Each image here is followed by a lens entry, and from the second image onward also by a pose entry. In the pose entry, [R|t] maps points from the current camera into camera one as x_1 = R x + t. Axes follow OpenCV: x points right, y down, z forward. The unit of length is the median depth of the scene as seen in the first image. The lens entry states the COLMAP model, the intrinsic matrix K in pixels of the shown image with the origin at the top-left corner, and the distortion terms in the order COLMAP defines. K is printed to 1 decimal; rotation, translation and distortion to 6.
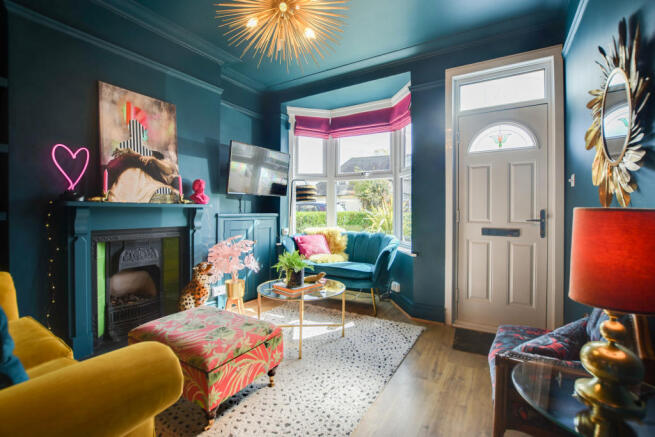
lens RADIAL K [[296.5, 0, 329.8], [0, 296.5, 215.2], [0, 0, 1]] dist [-0.003005, -0.000059]
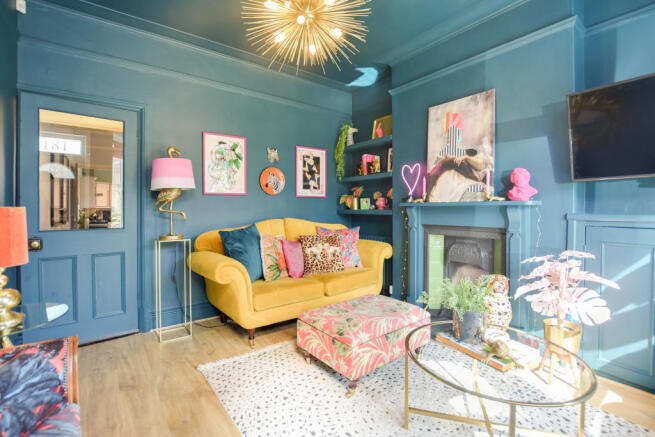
lens RADIAL K [[296.5, 0, 329.0], [0, 296.5, 212.4], [0, 0, 1]] dist [-0.003005, -0.000059]
pose [[-0.354259, 0.015164, -0.935024, 0.553696], [-0.012823, 0.999696, 0.021071, -0.021170], [0.935059, 0.019455, -0.353957, 1.003613]]
